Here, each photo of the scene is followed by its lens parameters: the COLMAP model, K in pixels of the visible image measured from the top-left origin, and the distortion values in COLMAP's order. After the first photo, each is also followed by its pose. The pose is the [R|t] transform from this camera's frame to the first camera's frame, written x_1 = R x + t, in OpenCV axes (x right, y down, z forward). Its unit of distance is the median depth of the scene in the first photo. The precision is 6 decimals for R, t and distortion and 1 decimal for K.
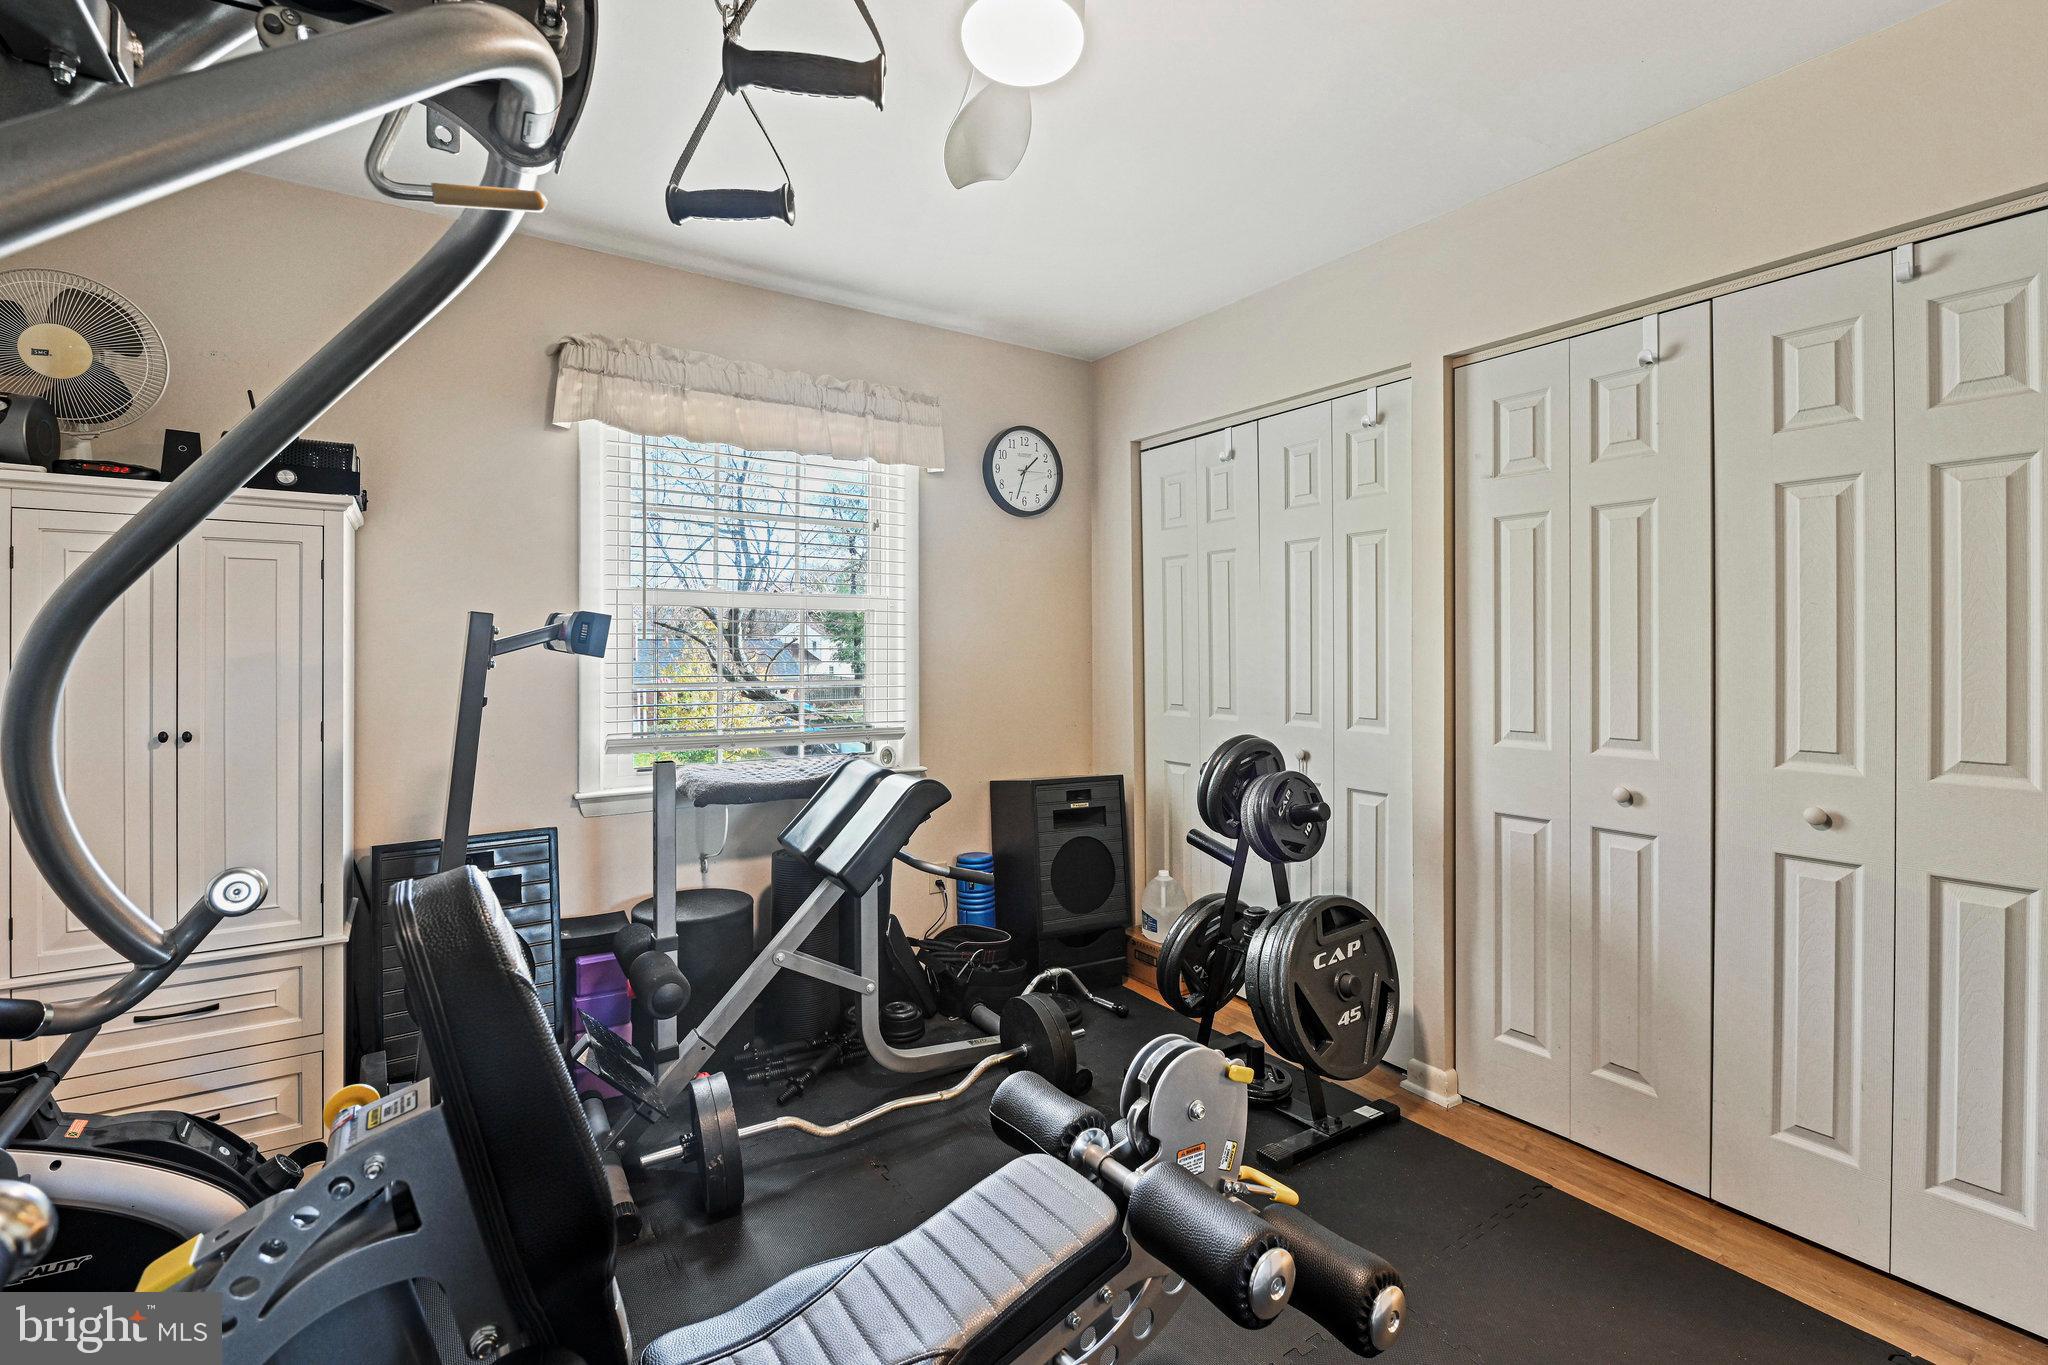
lens RADIAL K [[903.1, 0, 1023.2], [0, 903.1, 672.3], [0, 0, 1]] dist [-0.003946, 0.000021]
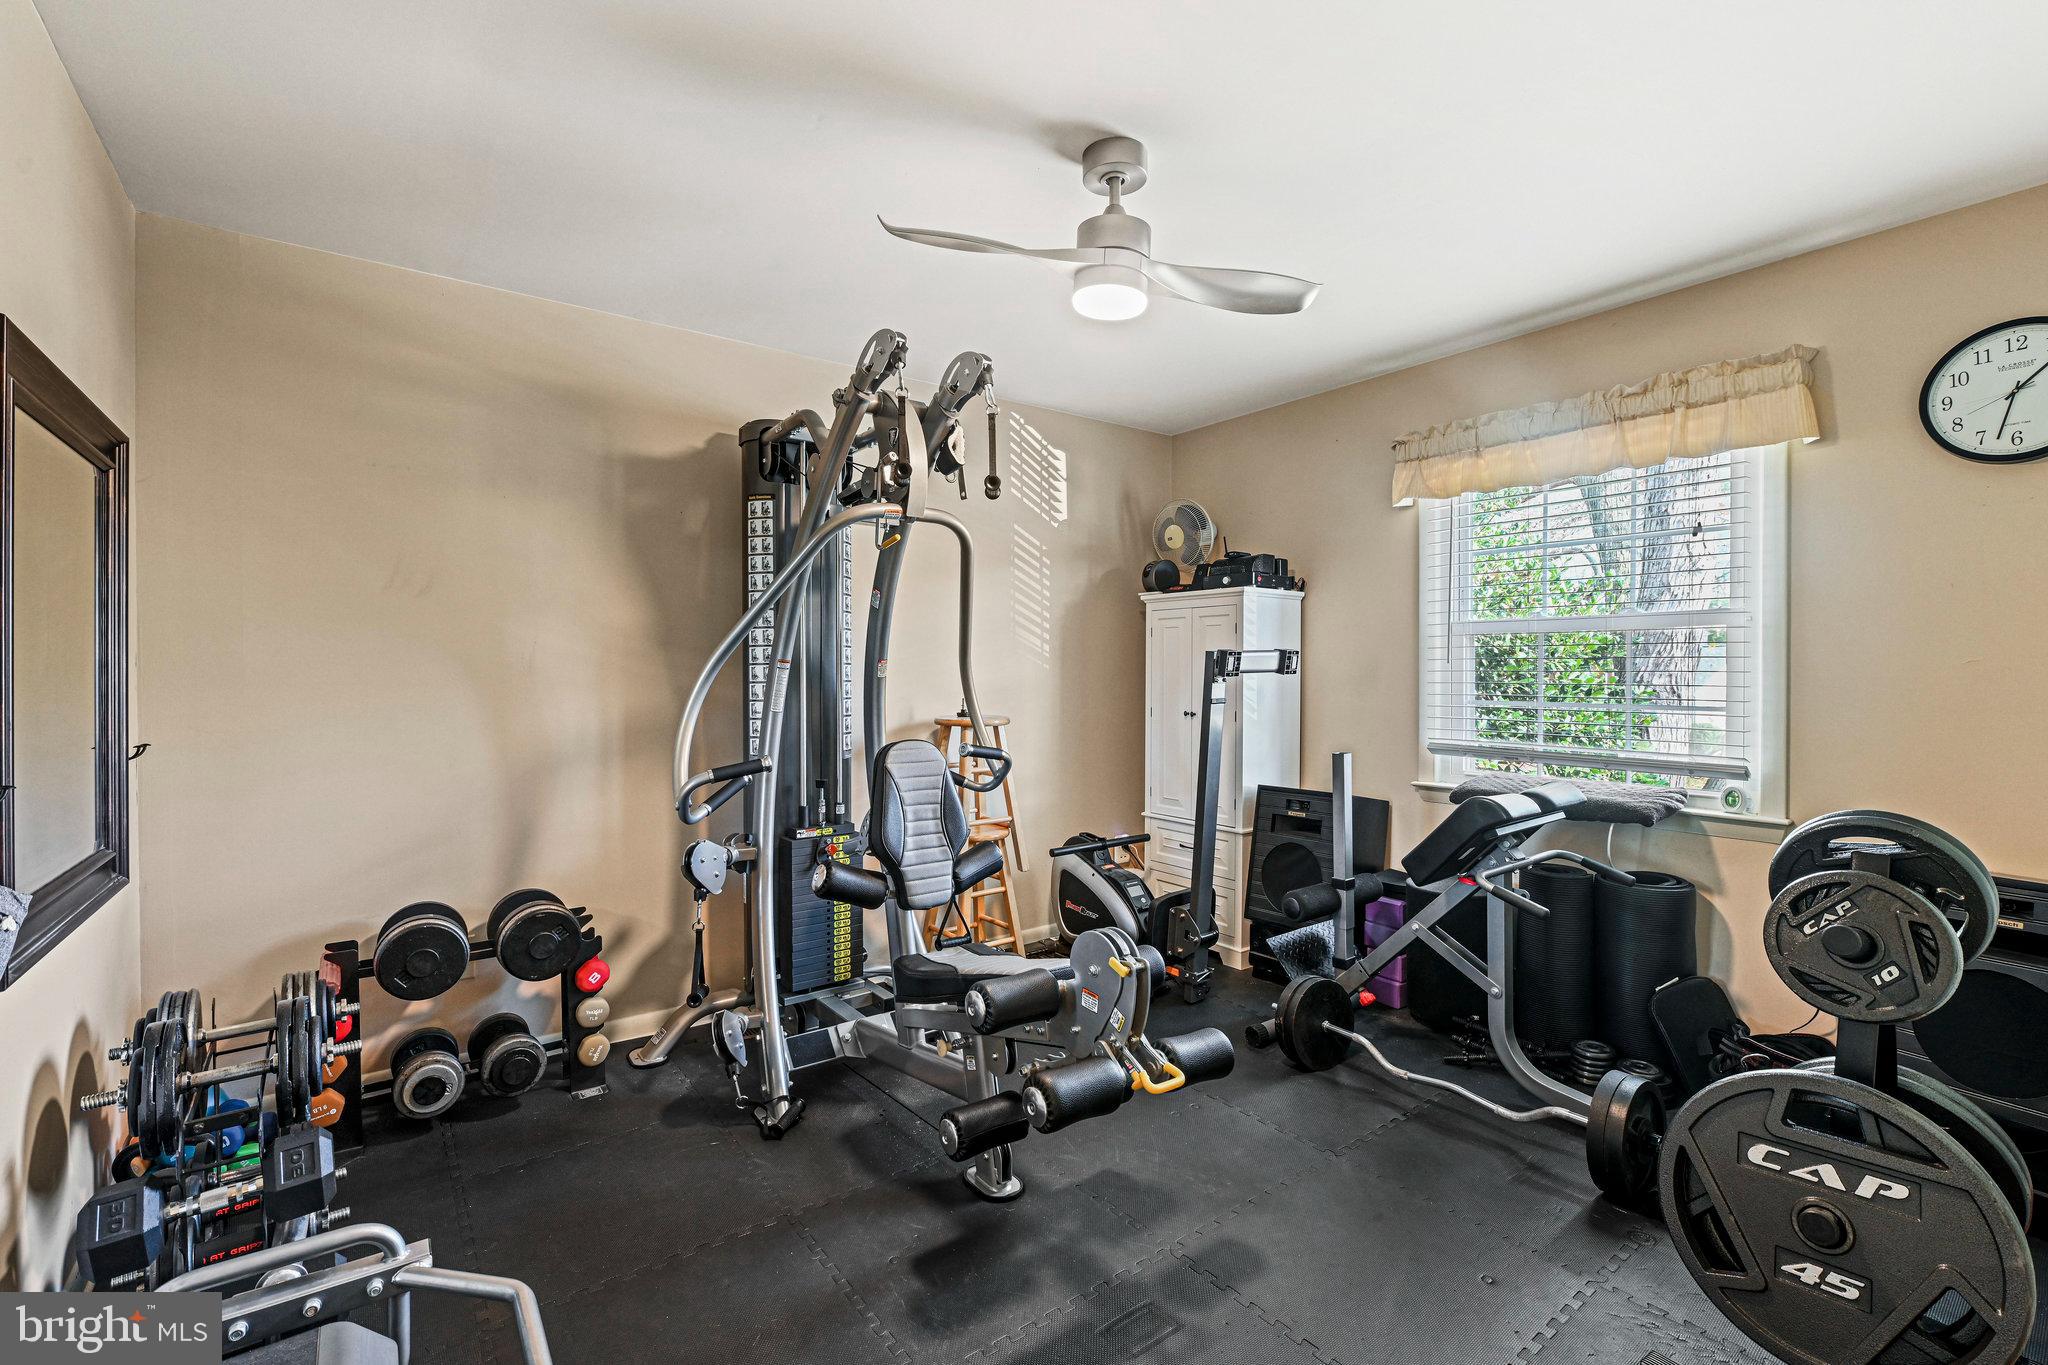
lens RADIAL K [[903.1, 0, 1023.2], [0, 903.1, 672.3], [0, 0, 1]] dist [-0.003946, 0.000021]
pose [[0.053068, 0.007533, -0.998563, 0.862717], [-0.014907, 0.999866, 0.006751, -0.024287], [0.998480, 0.014527, 0.053173, 0.383761]]
